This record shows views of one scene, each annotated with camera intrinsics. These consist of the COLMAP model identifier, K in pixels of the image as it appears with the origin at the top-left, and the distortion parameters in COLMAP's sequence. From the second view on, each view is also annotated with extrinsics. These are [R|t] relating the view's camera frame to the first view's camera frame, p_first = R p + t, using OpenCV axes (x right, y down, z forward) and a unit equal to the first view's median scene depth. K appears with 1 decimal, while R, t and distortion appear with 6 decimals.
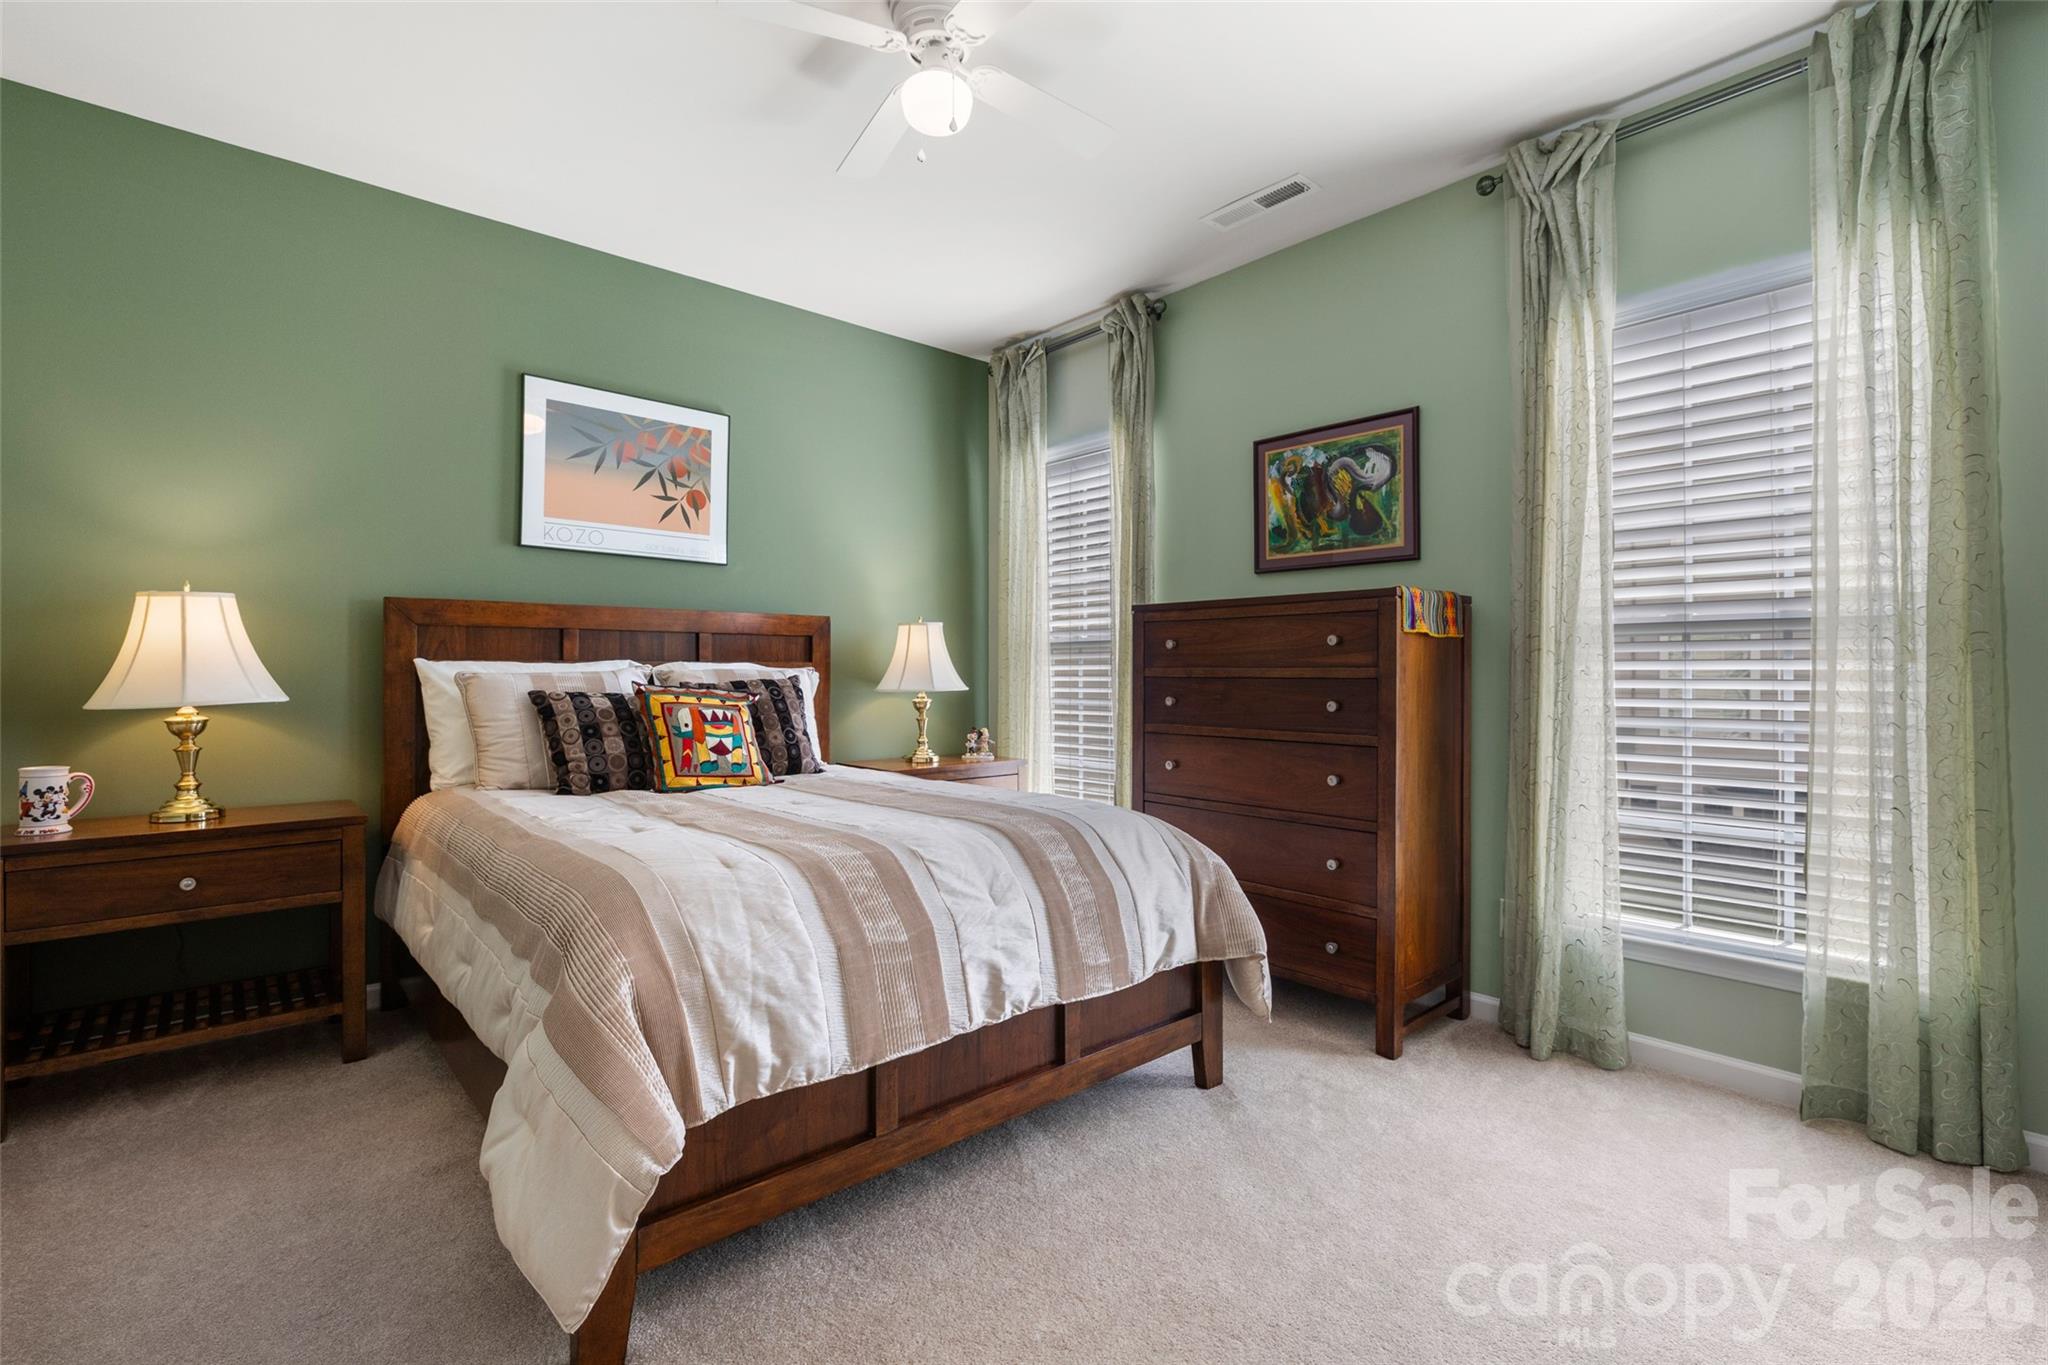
lens RADIAL K [[917.7, 0, 1024.0], [0, 917.7, 682.5], [0, 0, 1]] dist [-0.005882, 0.000251]
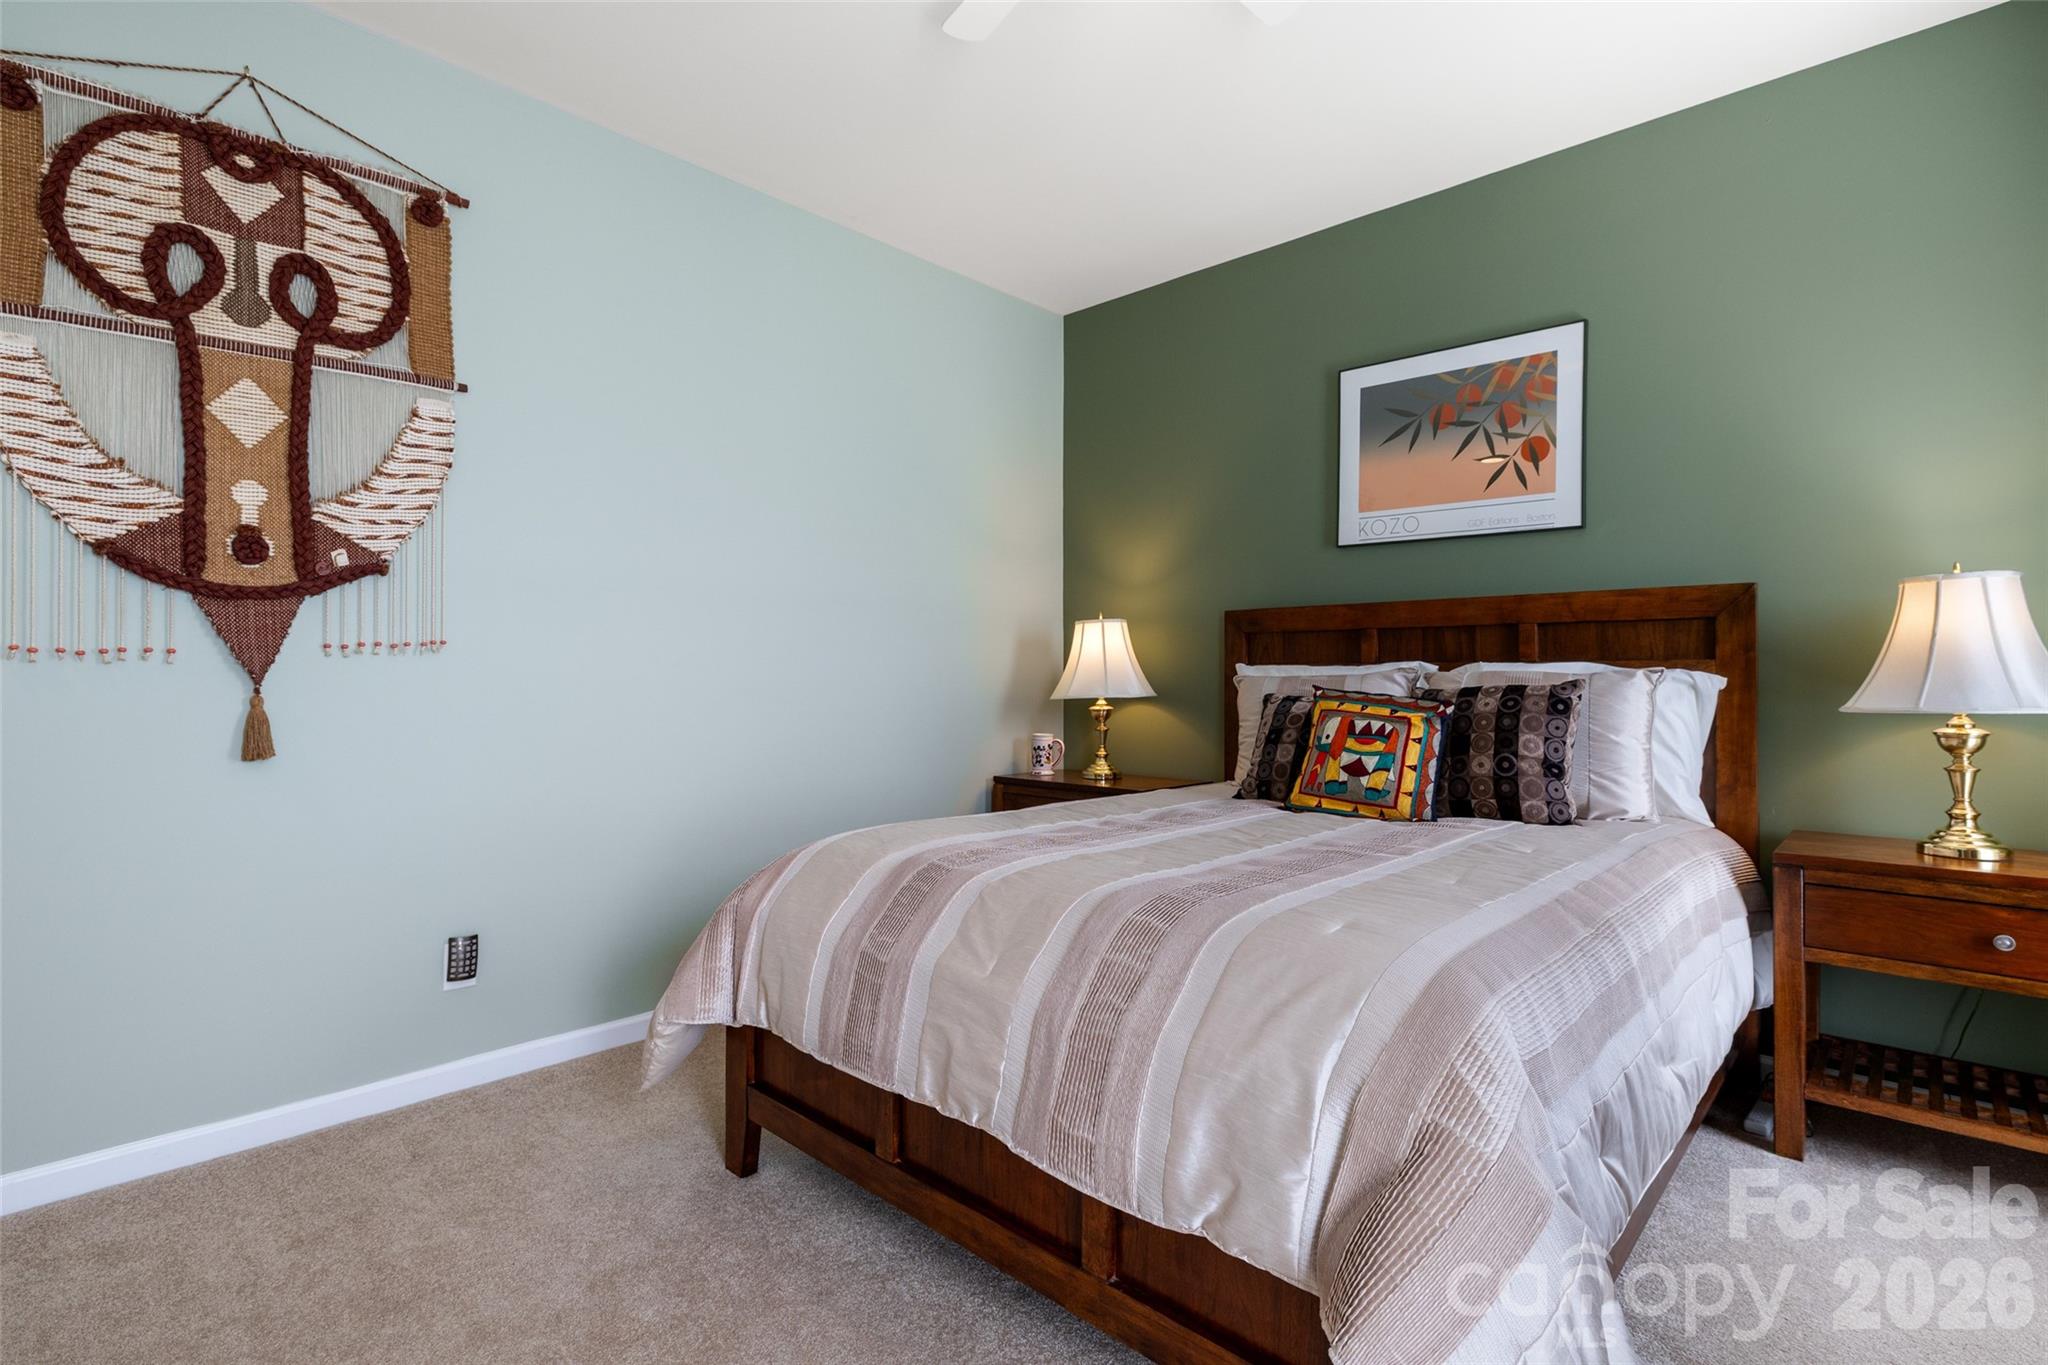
lens RADIAL K [[986.2, 0, 1024.0], [0, 986.2, 682.5], [0, 0, 1]] dist [0.000366, 0.000688]
pose [[0.089948, 0.005875, -0.995929, 0.471884], [-0.011434, 0.999923, 0.004866, -0.004979], [0.995881, 0.010950, 0.090009, 0.564199]]
